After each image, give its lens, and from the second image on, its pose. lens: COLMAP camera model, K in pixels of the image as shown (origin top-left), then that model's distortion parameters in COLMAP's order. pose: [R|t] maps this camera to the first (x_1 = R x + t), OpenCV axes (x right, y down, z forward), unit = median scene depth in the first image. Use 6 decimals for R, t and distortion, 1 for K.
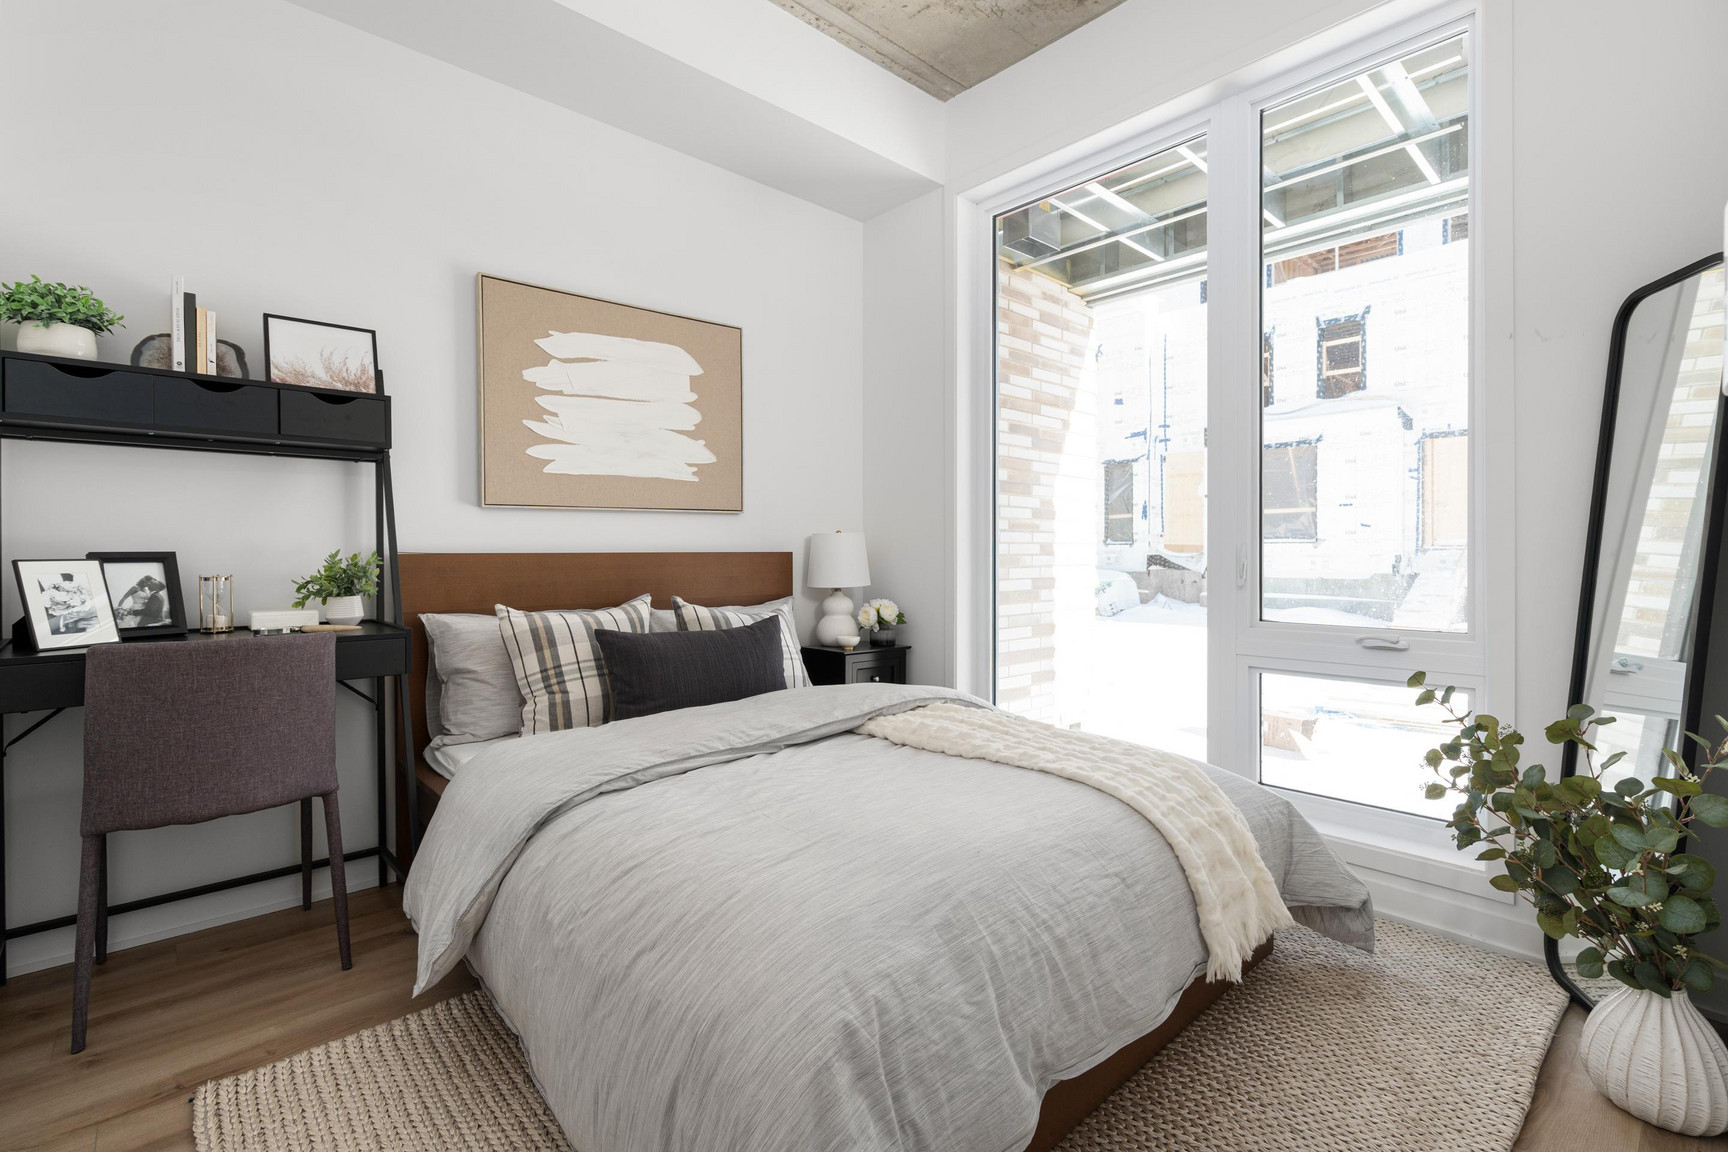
lens RADIAL K [[776.2, 0, 861.9], [0, 776.2, 557.8], [0, 0, 1]] dist [-0.002617, -0.000328]
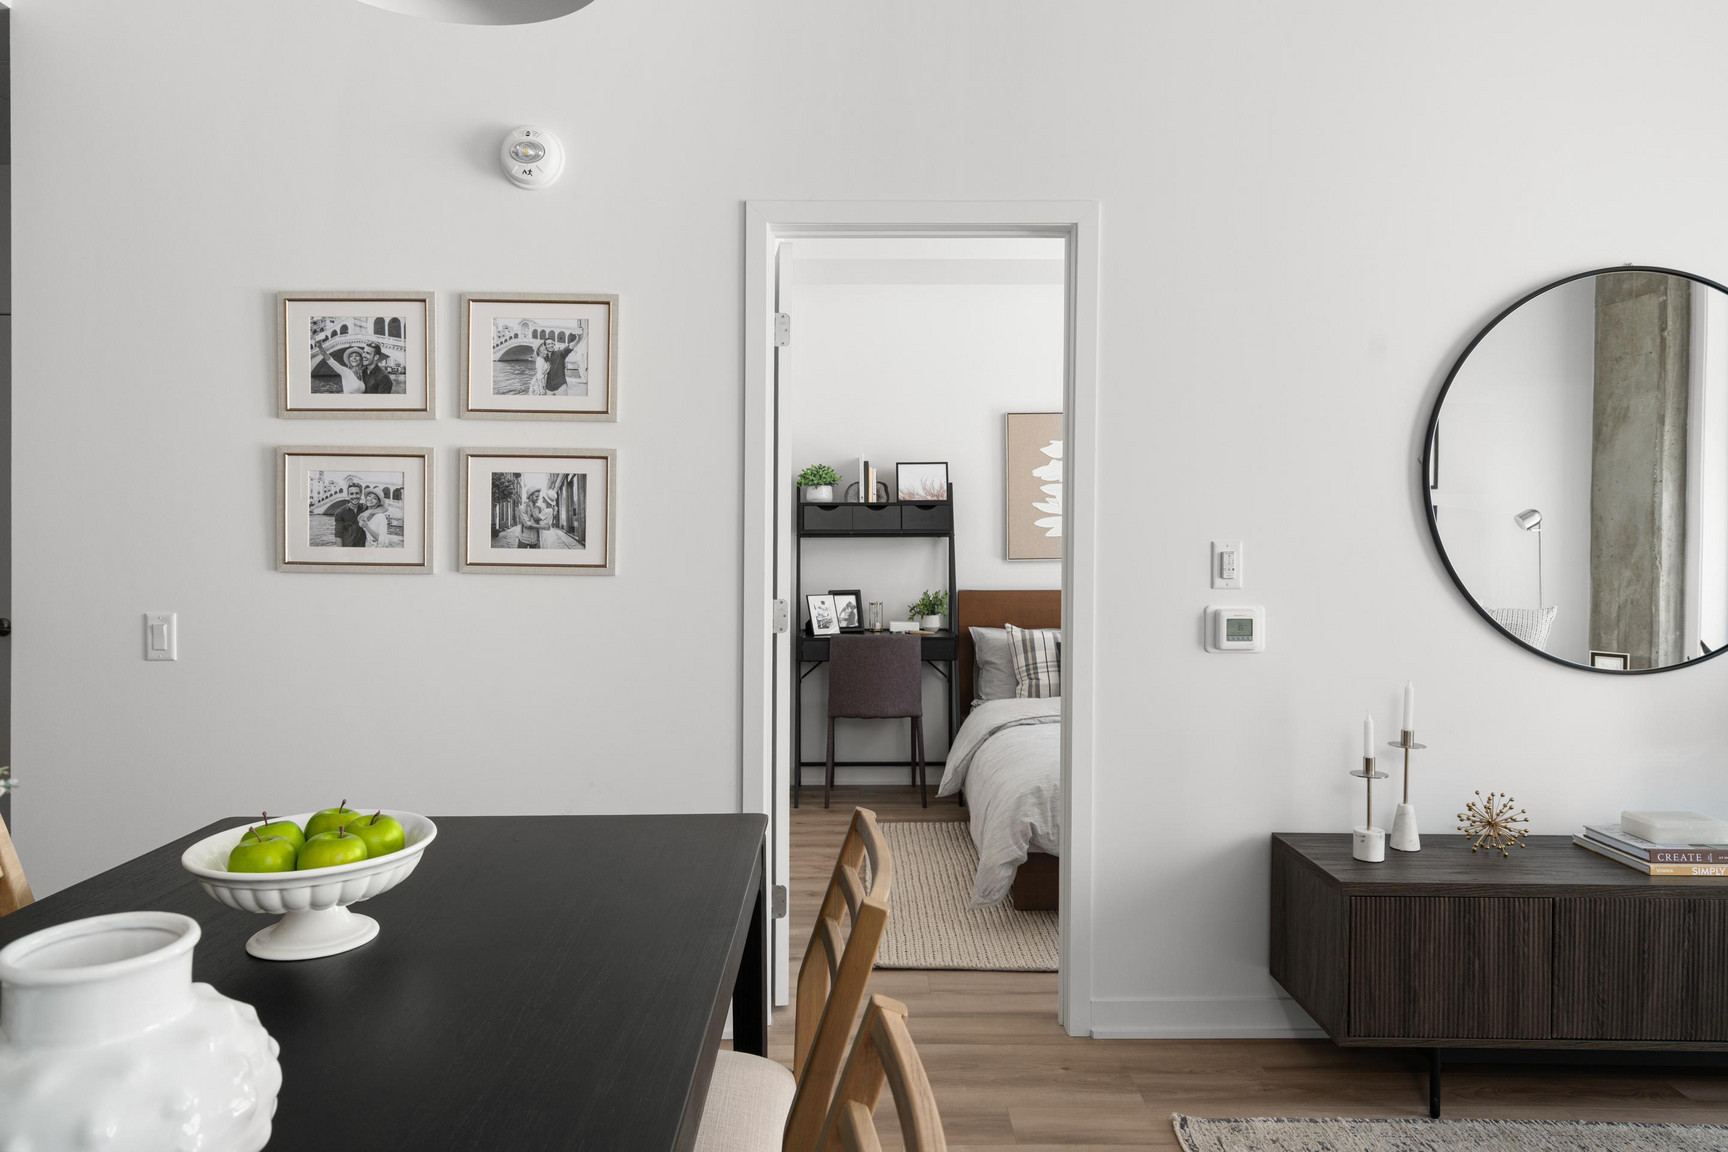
lens RADIAL K [[1138.8, 0, 870.0], [0, 1138.8, 552.7], [0, 0, 1]] dist [0.001549, 0.003223]
pose [[0.748008, 0.007365, -0.663648, 1.040649], [-0.005973, 0.999973, 0.004365, -0.112321], [0.663662, 0.000699, 0.748032, -1.136474]]
